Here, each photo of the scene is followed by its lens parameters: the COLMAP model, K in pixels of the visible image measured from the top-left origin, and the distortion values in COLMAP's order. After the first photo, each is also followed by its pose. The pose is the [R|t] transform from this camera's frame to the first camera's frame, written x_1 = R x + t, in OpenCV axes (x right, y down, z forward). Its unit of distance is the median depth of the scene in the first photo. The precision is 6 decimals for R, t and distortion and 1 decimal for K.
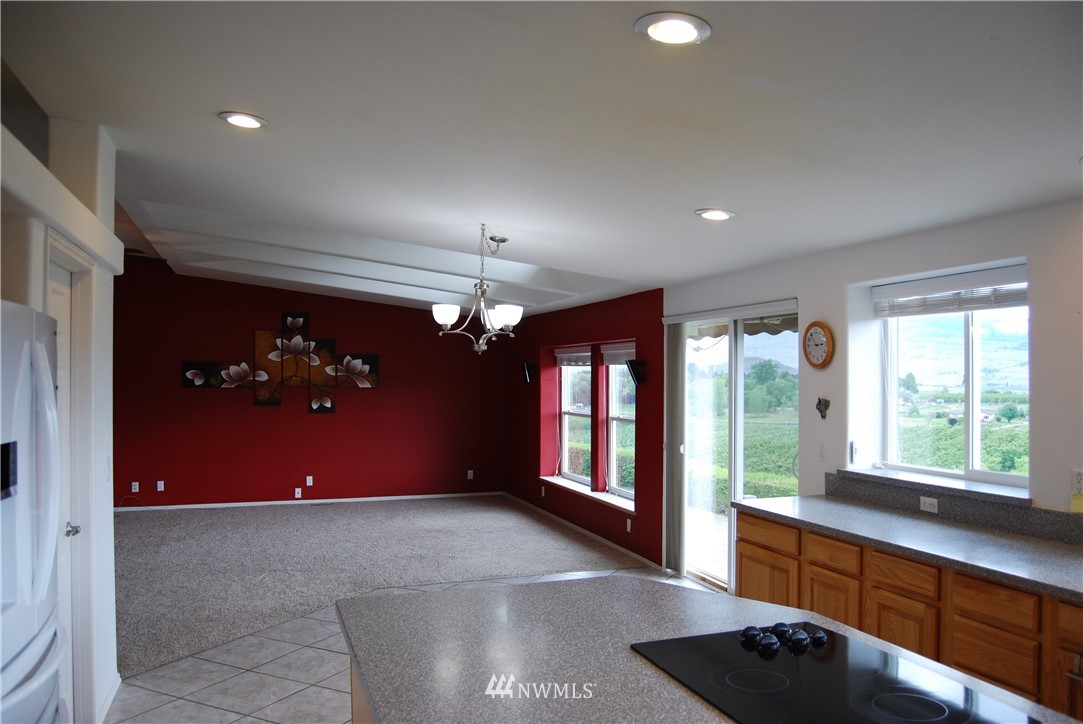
lens RADIAL K [[854.2, 0, 541.5], [0, 854.2, 362.0], [0, 0, 1]] dist [-0.093366, 0.034917]
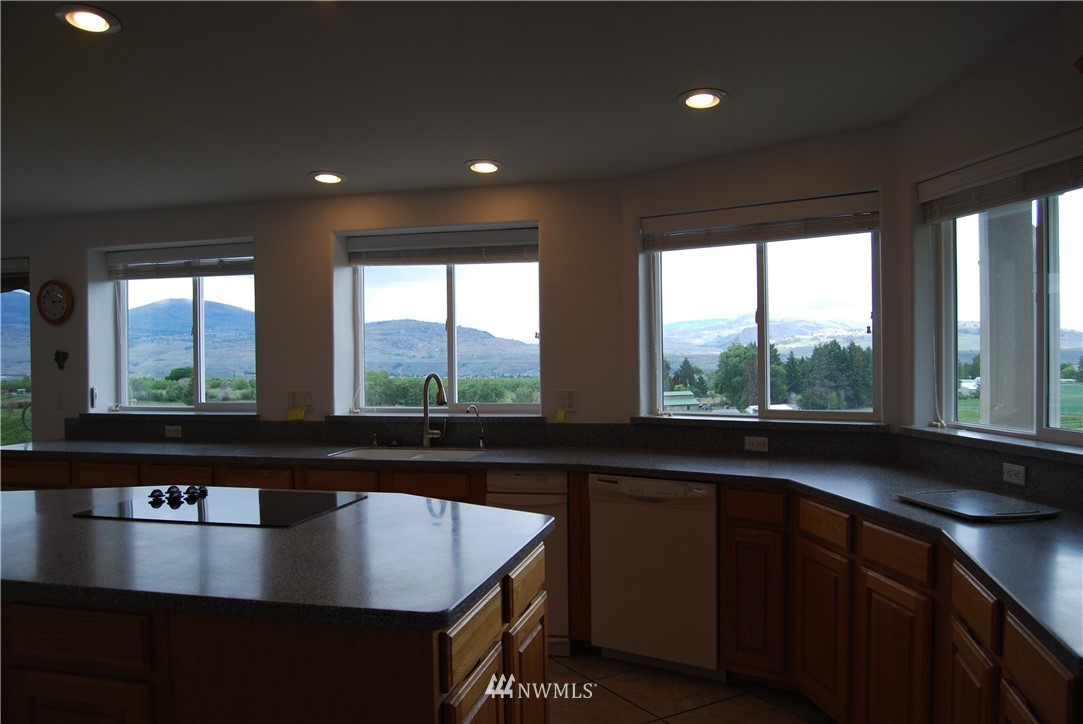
lens RADIAL K [[854.2, 0, 541.5], [0, 854.2, 362.0], [0, 0, 1]] dist [-0.093366, 0.034917]
pose [[0.533800, -0.011775, 0.845529, -0.147842], [-0.000376, 0.999900, 0.014162, 0.025520], [-0.845611, -0.007878, 0.533742, -0.059805]]
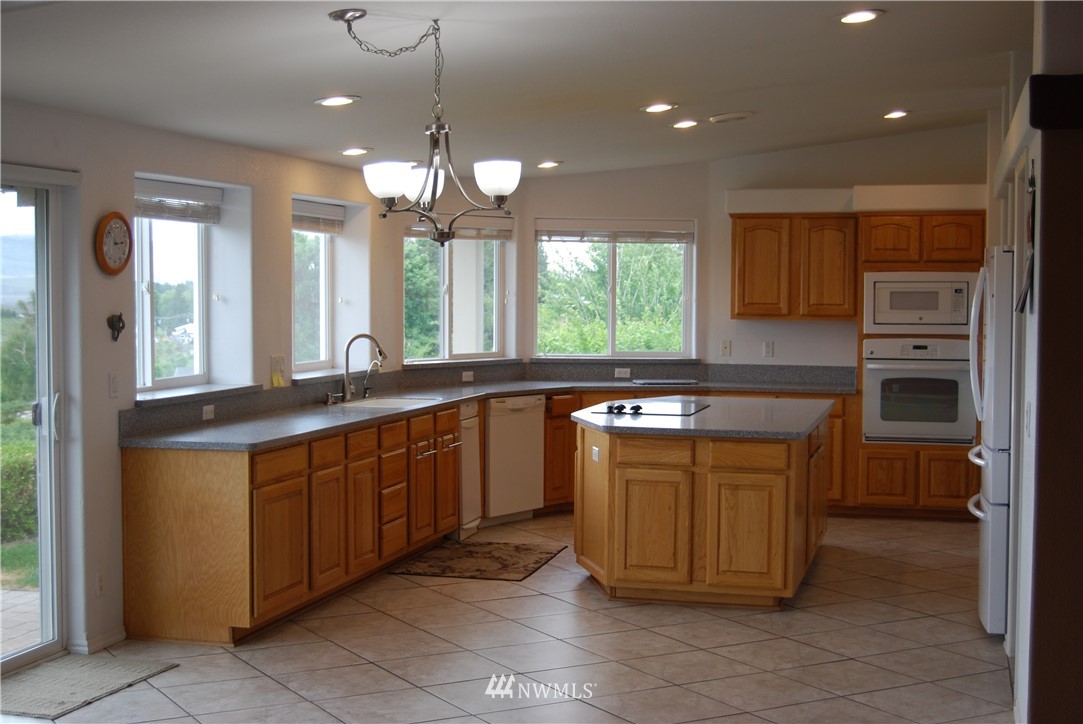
lens RADIAL K [[1554.4, 0, 541.5], [0, 1554.4, 362.0], [0, 0, 1]] dist [-0.019800, -0.046243]
pose [[-0.834431, -0.028222, 0.550389, -0.459008], [-0.011016, 0.999343, 0.034542, 0.020397], [-0.551002, 0.022759, -0.834194, 1.187698]]
